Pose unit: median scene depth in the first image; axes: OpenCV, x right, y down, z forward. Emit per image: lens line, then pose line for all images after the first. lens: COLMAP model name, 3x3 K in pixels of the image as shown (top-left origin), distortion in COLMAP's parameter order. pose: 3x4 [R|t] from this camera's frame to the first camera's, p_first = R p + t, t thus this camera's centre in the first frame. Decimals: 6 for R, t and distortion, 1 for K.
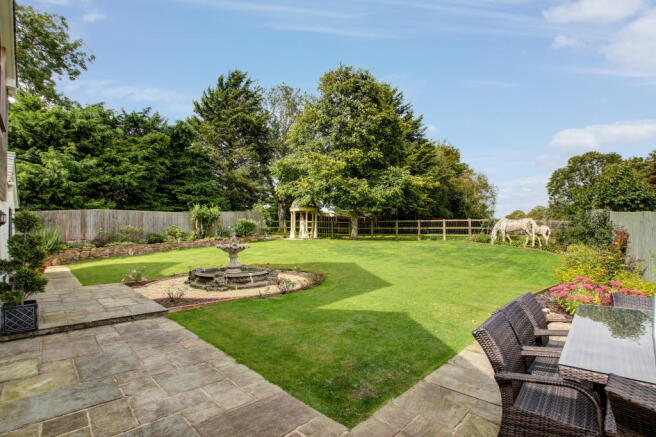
lens RADIAL K [[321.3, 0, 328.0], [0, 321.3, 218.5], [0, 0, 1]] dist [-0.000508, -0.000060]
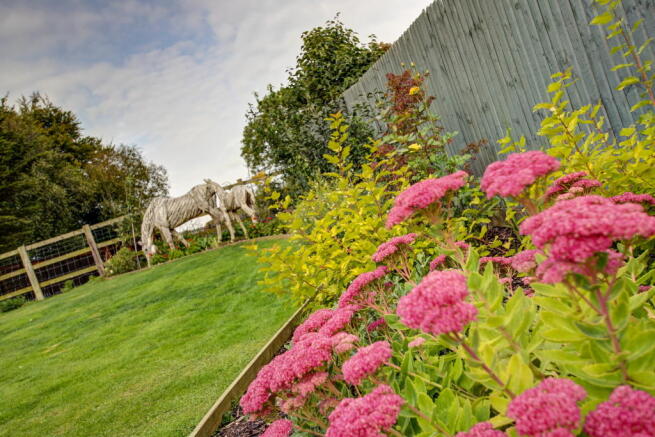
lens RADIAL K [[605.5, 0, 327.5], [0, 605.5, 218.5], [0, 0, 1]] dist [-0.000893, -0.001045]
pose [[0.720598, -0.262986, 0.641542, 0.178234], [0.305508, 0.951043, 0.046704, 0.047265], [-0.622417, 0.162342, 0.765665, 0.244614]]
